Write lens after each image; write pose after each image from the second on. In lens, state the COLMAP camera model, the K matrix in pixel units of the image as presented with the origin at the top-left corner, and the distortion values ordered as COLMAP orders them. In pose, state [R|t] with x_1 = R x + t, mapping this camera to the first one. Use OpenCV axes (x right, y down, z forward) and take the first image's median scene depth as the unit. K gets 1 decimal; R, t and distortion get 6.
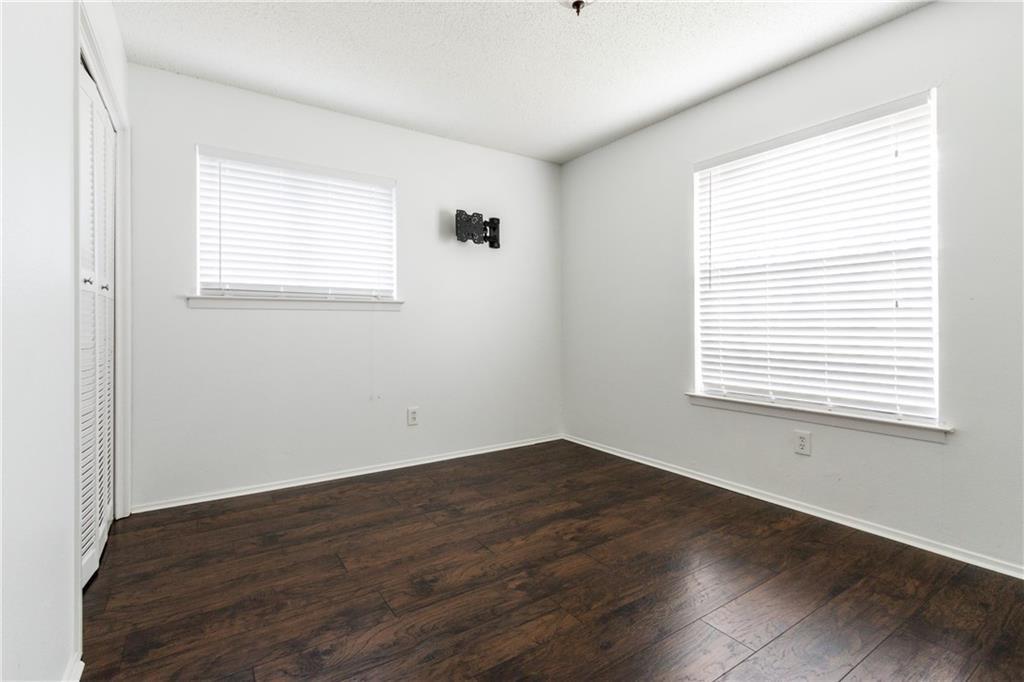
lens RADIAL K [[471.0, 0, 523.9], [0, 471.0, 326.4], [0, 0, 1]] dist [0.004128, -0.001254]
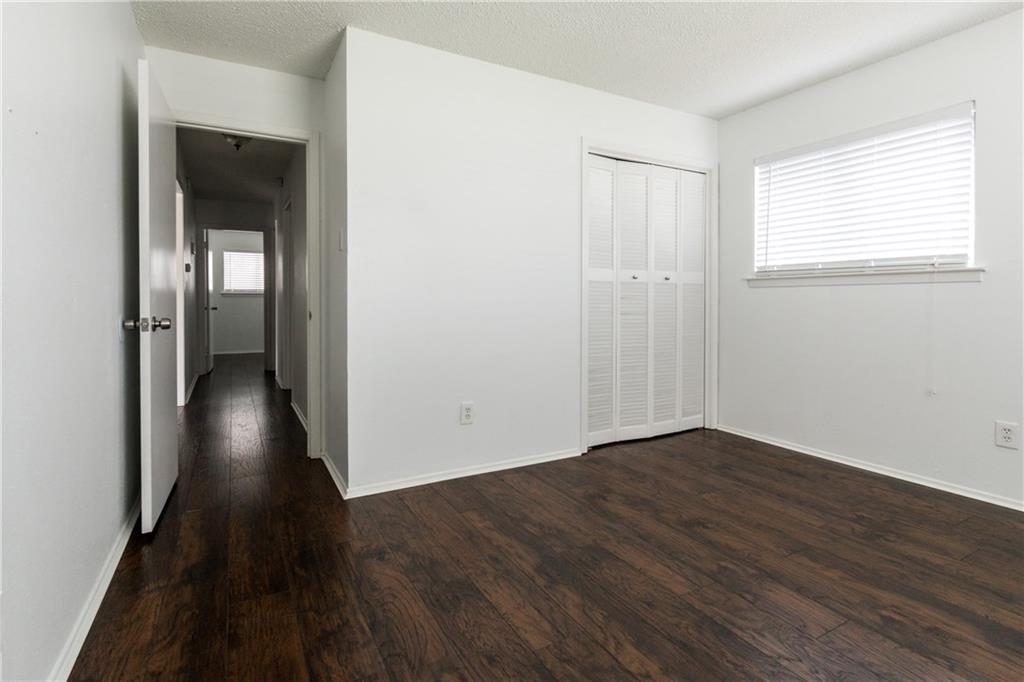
lens RADIAL K [[471.0, 0, 459.7], [0, 471.0, 304.0], [0, 0, 1]] dist [0.004128, -0.001254]
pose [[-0.133749, 0.011522, -0.990948, 0.837502], [-0.003575, 0.999920, 0.012109, -0.007265], [0.991009, 0.005163, -0.133697, 0.467864]]
